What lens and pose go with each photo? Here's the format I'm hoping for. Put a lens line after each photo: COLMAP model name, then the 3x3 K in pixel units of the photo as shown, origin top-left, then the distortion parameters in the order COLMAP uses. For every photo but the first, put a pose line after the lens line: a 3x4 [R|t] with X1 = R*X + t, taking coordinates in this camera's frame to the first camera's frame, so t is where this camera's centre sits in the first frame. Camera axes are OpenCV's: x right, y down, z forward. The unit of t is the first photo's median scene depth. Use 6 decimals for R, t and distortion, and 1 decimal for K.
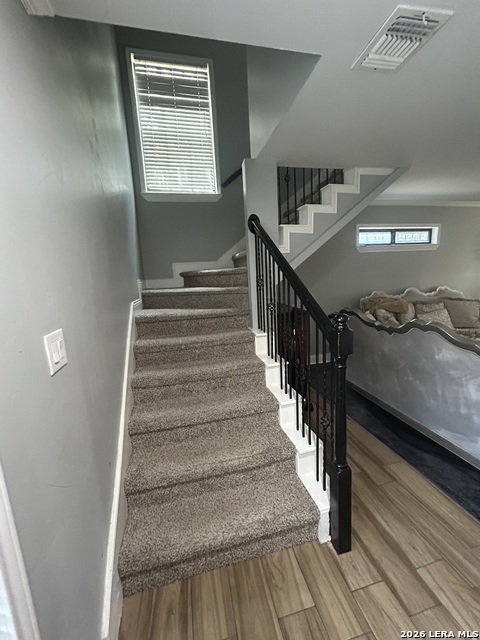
lens RADIAL K [[258.6, 0, 239.4], [0, 258.6, 319.0], [0, 0, 1]] dist [0.003161, 0.000539]
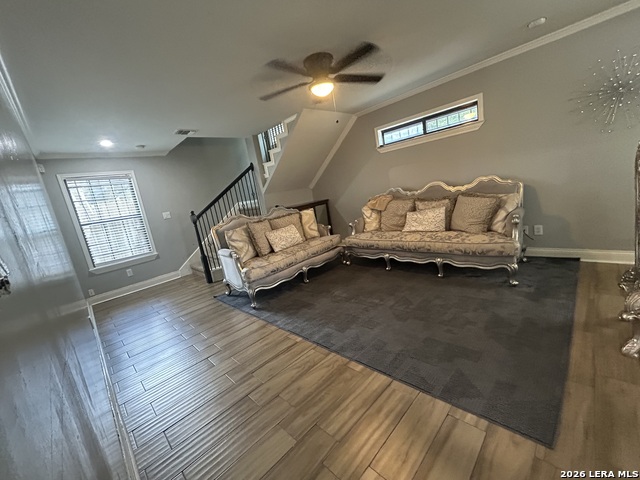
lens RADIAL K [[258.6, 0, 318.9], [0, 258.6, 242.6], [0, 0, 1]] dist [0.003161, 0.000539]
pose [[0.536909, 0.142152, -0.831578, 1.223191], [-0.004659, 0.986186, 0.165573, -0.058900], [0.843627, -0.085024, 0.530154, 0.153877]]
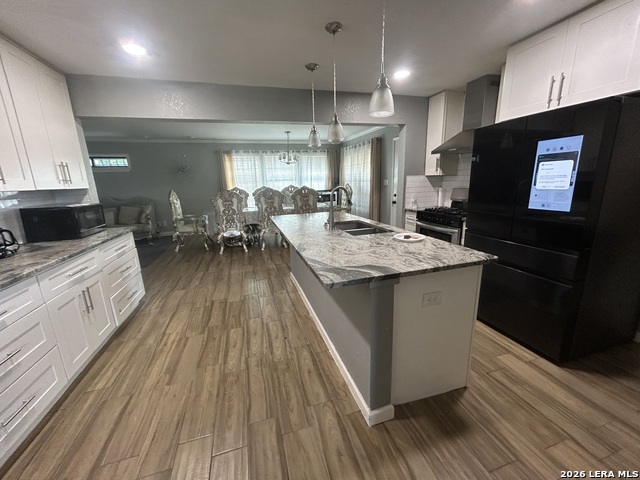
lens RADIAL K [[258.6, 0, 318.3], [0, 258.6, 239.7], [0, 0, 1]] dist [0.003161, 0.000539]
pose [[0.996045, 0.004366, 0.088741, 1.747760], [-0.008907, 0.998667, 0.050839, 0.033902], [-0.088401, -0.051429, 0.994756, -0.608686]]
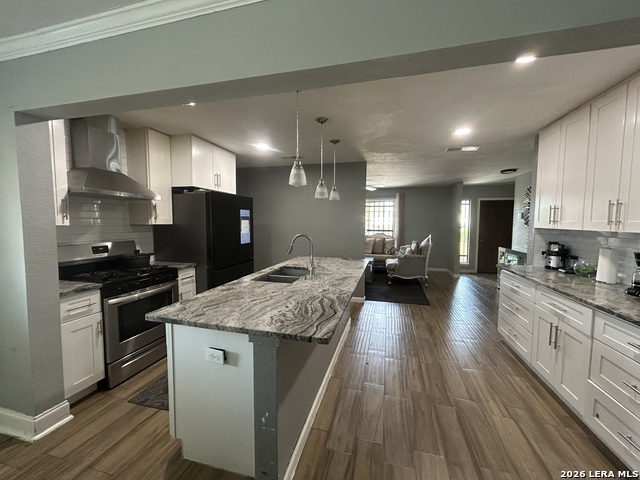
lens RADIAL K [[258.6, 0, 318.0], [0, 258.6, 240.4], [0, 0, 1]] dist [0.003161, 0.000539]
pose [[-0.891711, 0.018536, 0.452225, 1.545119], [0.121913, 0.972069, 0.200548, -0.156835], [-0.435877, 0.233963, -0.869064, 0.469957]]
